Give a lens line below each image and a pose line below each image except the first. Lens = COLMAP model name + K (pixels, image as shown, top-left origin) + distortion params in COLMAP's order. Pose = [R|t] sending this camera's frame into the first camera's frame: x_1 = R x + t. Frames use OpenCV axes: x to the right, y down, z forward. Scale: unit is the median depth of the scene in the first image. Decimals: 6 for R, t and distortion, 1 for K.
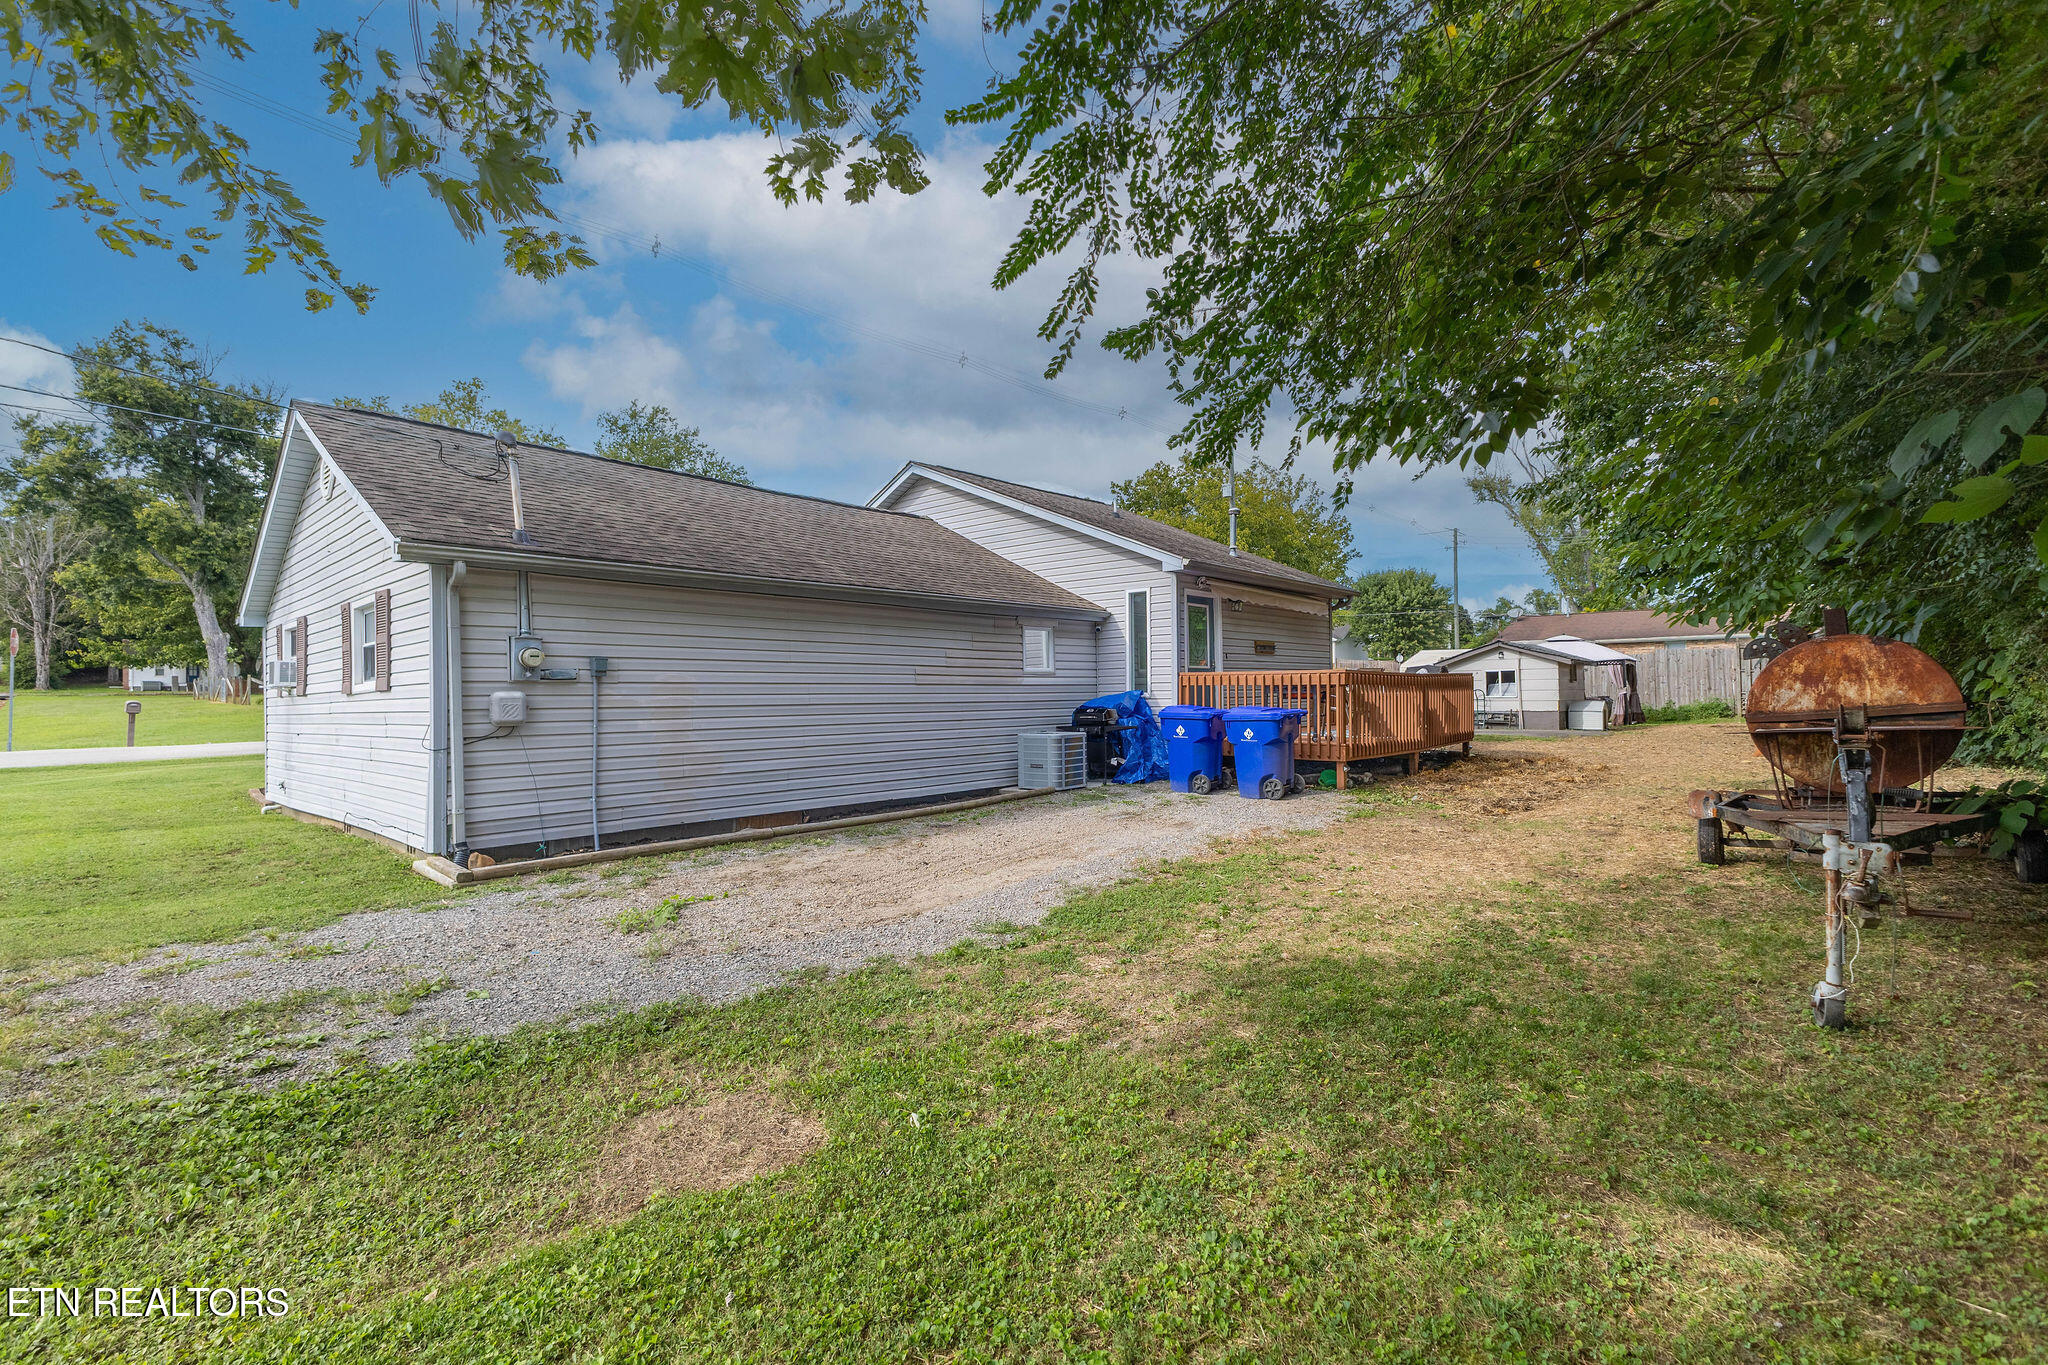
lens RADIAL K [[883.6, 0, 1025.0], [0, 883.6, 690.5], [0, 0, 1]] dist [0.013250, -0.000066]
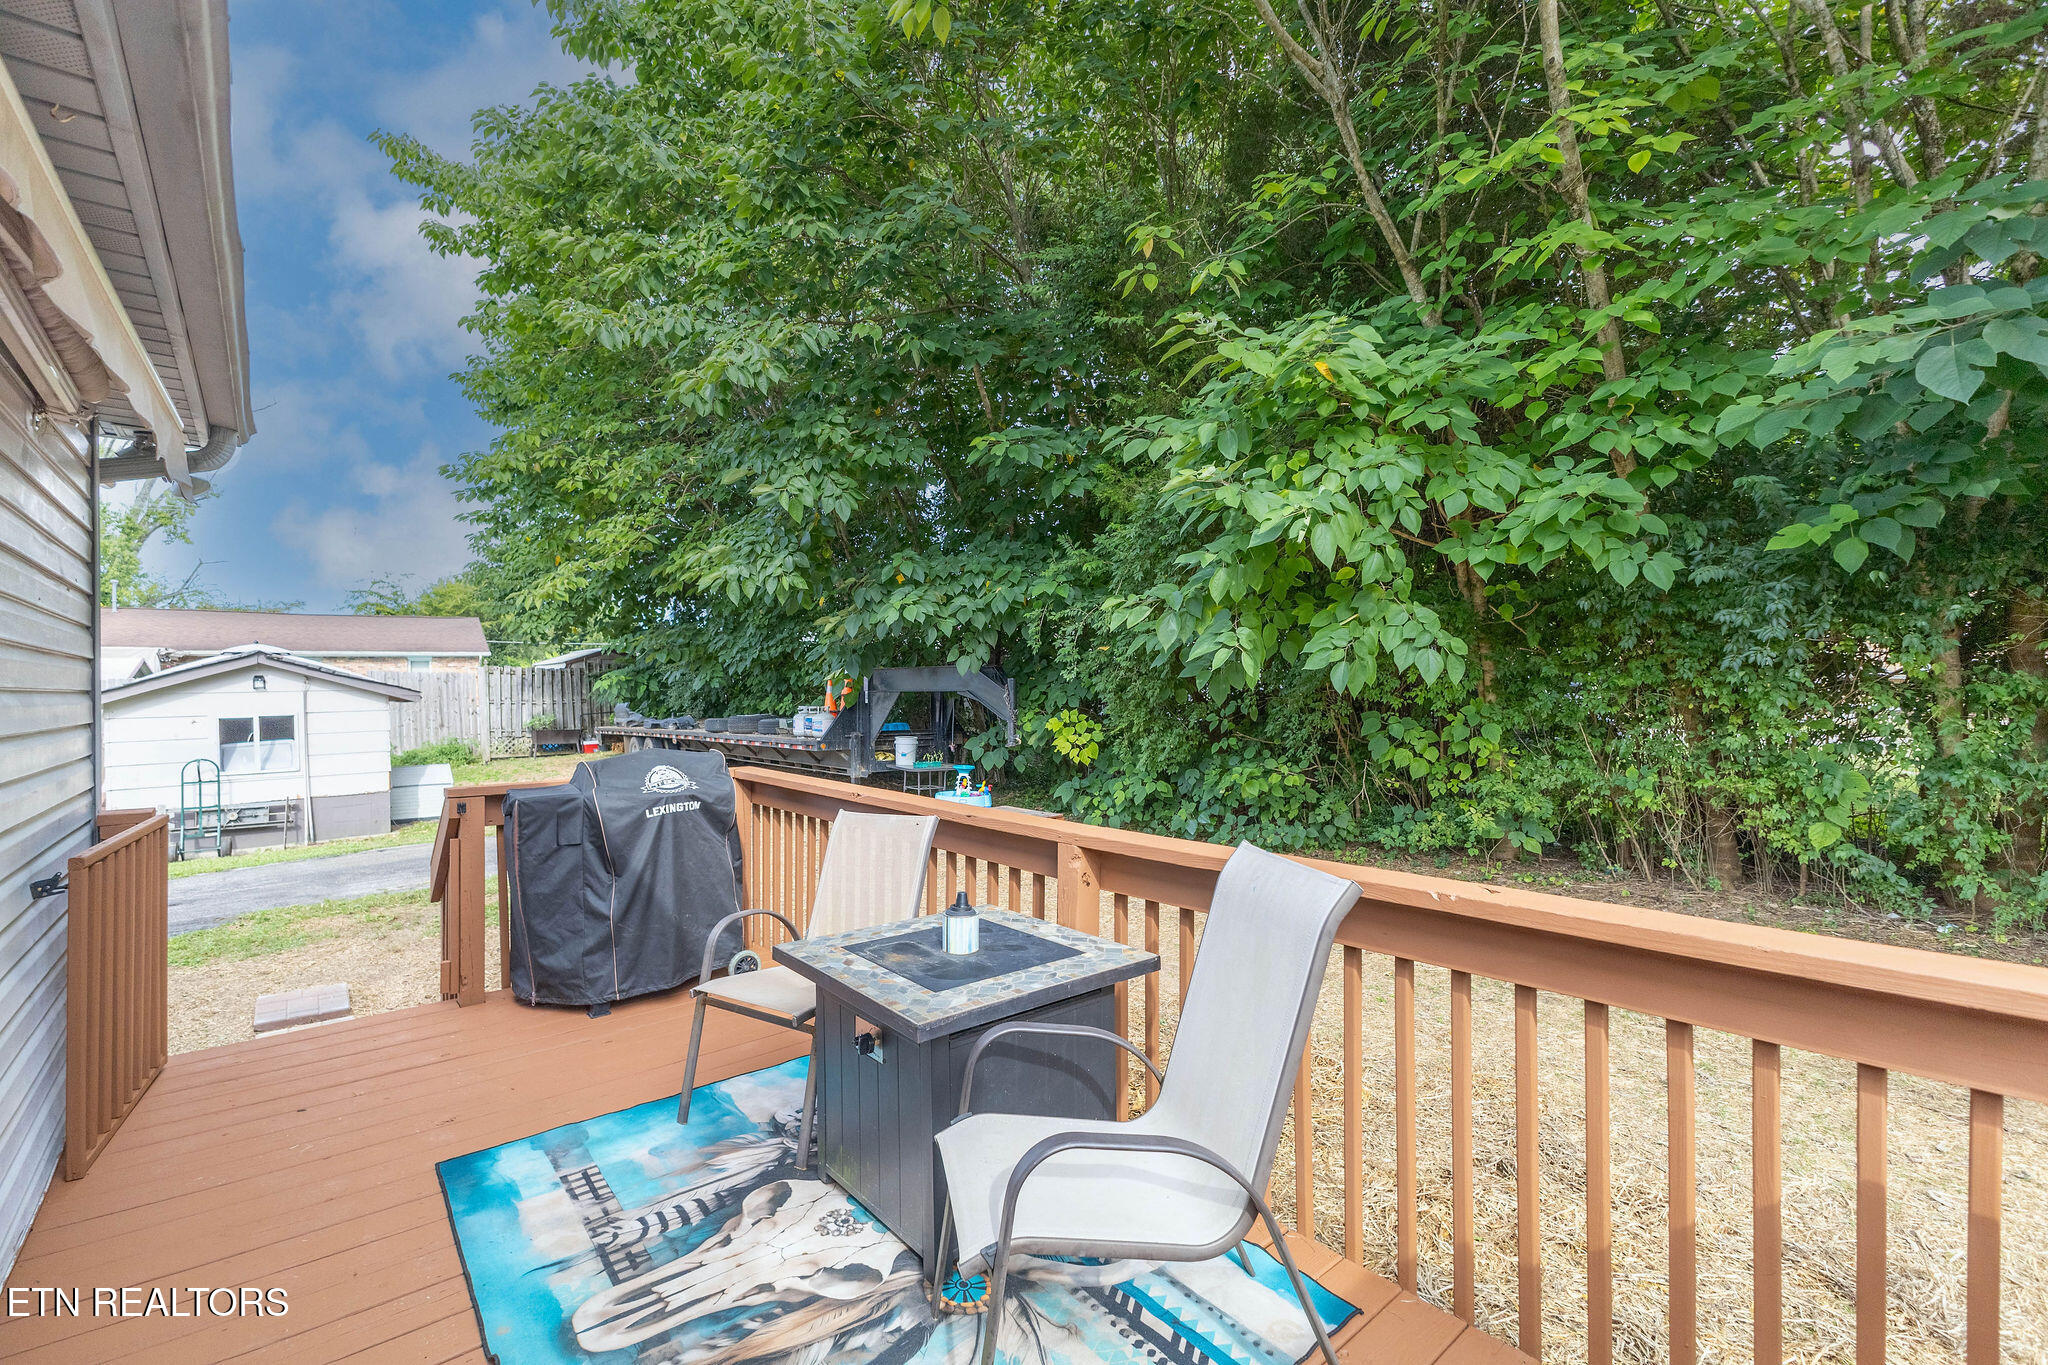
lens RADIAL K [[883.6, 0, 1023.7], [0, 883.6, 684.5], [0, 0, 1]] dist [0.013250, -0.000066]
pose [[0.136843, 0.013125, 0.990506, 0.278009], [-0.001095, 0.999914, -0.013098, -0.073522], [-0.990592, 0.000708, 0.136846, 1.199281]]
